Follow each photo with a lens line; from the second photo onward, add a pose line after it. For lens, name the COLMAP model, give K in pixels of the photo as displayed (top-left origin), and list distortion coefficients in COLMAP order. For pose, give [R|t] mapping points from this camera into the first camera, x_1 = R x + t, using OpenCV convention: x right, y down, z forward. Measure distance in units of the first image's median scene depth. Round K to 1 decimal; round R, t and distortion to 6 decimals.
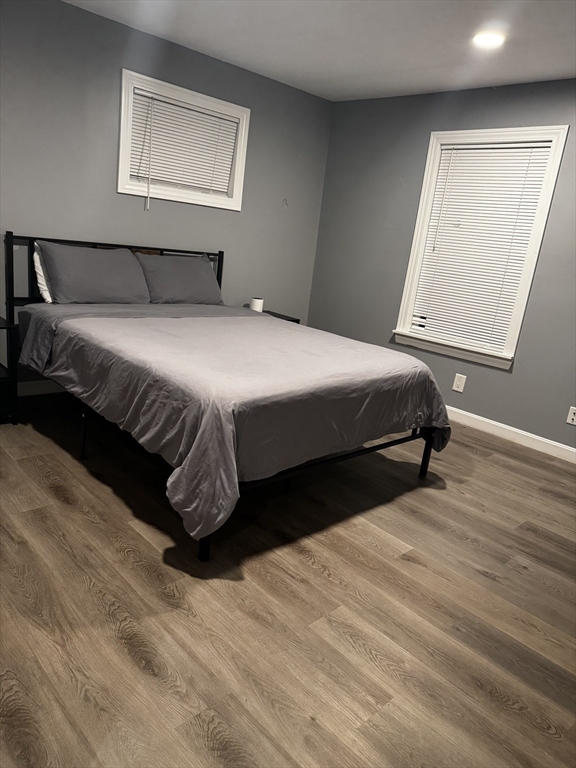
lens RADIAL K [[542.3, 0, 285.5], [0, 542.3, 386.7], [0, 0, 1]] dist [0.060517, -0.068771]
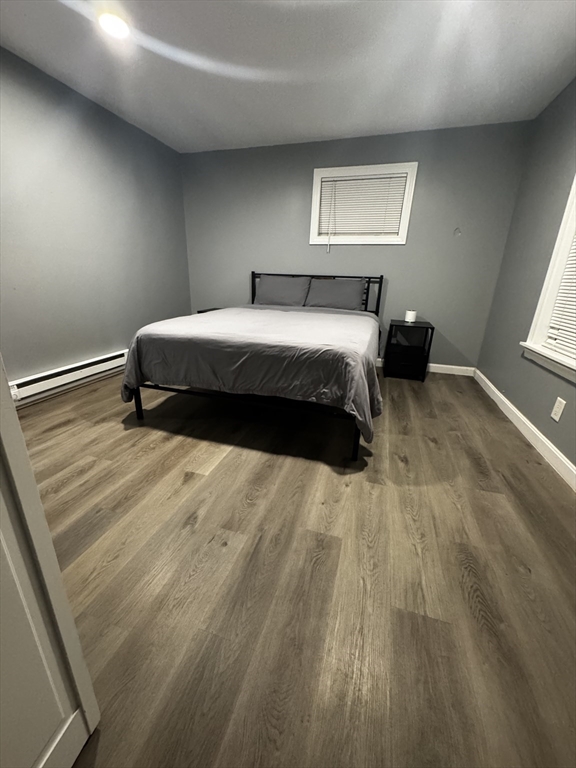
lens RADIAL K [[307.1, 0, 284.3], [0, 307.1, 381.8], [0, 0, 1]] dist [-0.006317, 0.003595]
pose [[0.484730, 0.181522, -0.855621, 0.705125], [-0.210062, 0.973758, 0.087580, -0.001807], [0.849065, 0.137281, 0.510140, 0.629763]]
